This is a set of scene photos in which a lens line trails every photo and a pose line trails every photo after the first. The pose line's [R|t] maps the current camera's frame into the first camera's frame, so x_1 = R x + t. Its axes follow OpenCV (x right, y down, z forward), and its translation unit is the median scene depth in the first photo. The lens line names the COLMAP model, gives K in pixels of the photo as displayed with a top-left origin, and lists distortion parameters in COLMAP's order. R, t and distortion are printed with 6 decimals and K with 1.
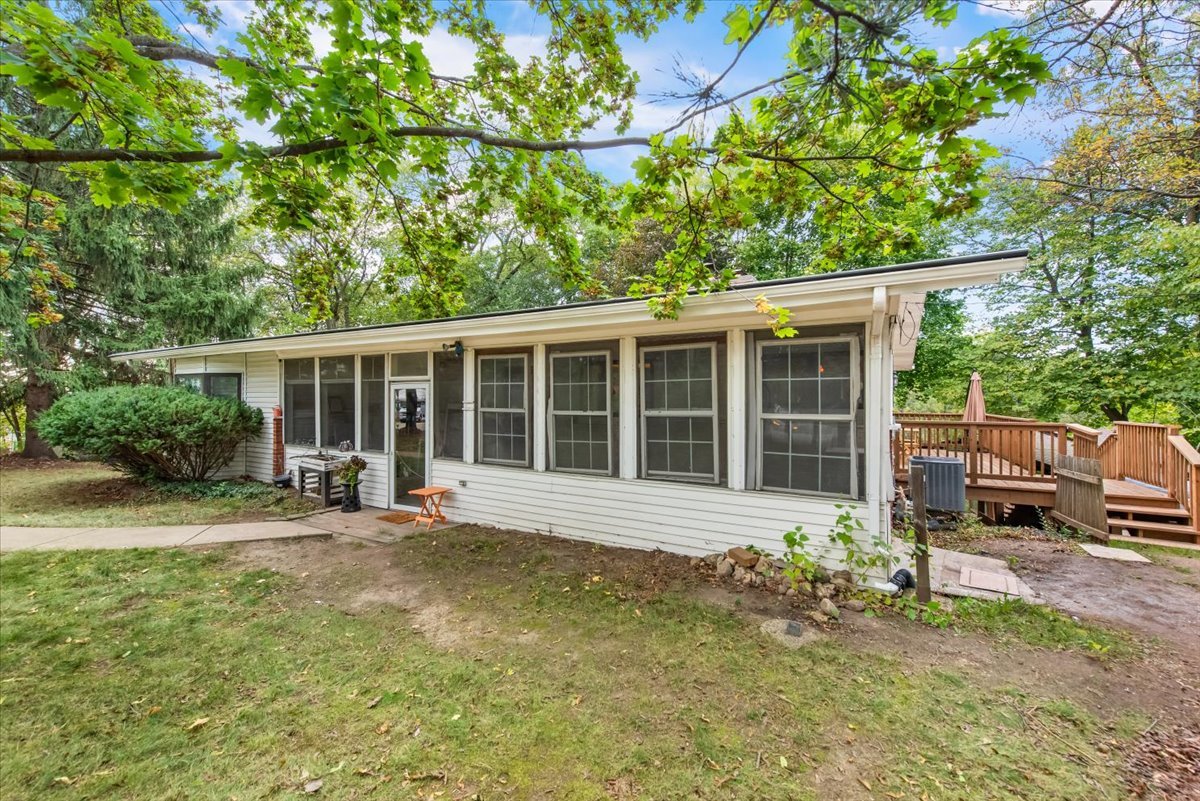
lens RADIAL K [[481.2, 0, 620.2], [0, 481.2, 393.9], [0, 0, 1]] dist [0.007244, -0.001051]
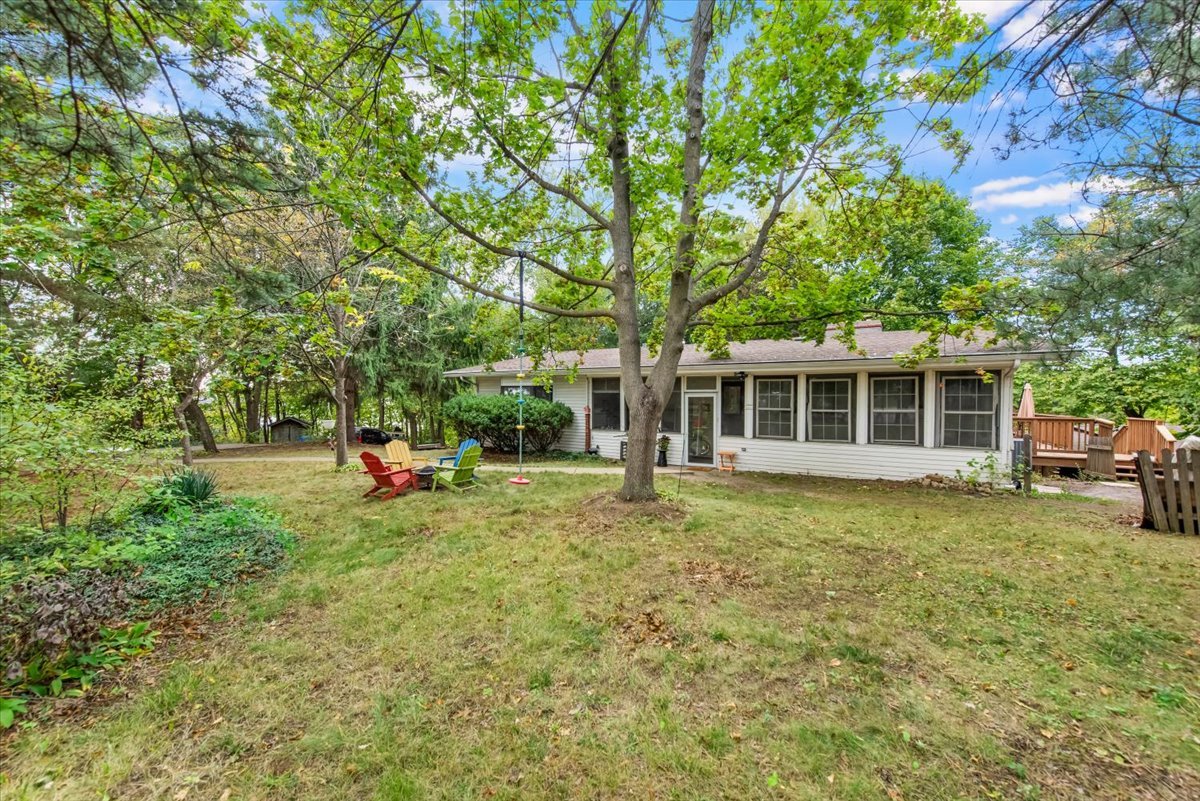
lens RADIAL K [[481.2, 0, 608.6], [0, 481.2, 410.0], [0, 0, 1]] dist [0.007244, -0.001051]
pose [[0.999085, 0.003755, -0.042601, -0.679865], [-0.002357, 0.999458, 0.032828, -0.018696], [0.042701, -0.032697, 0.998553, -0.736213]]
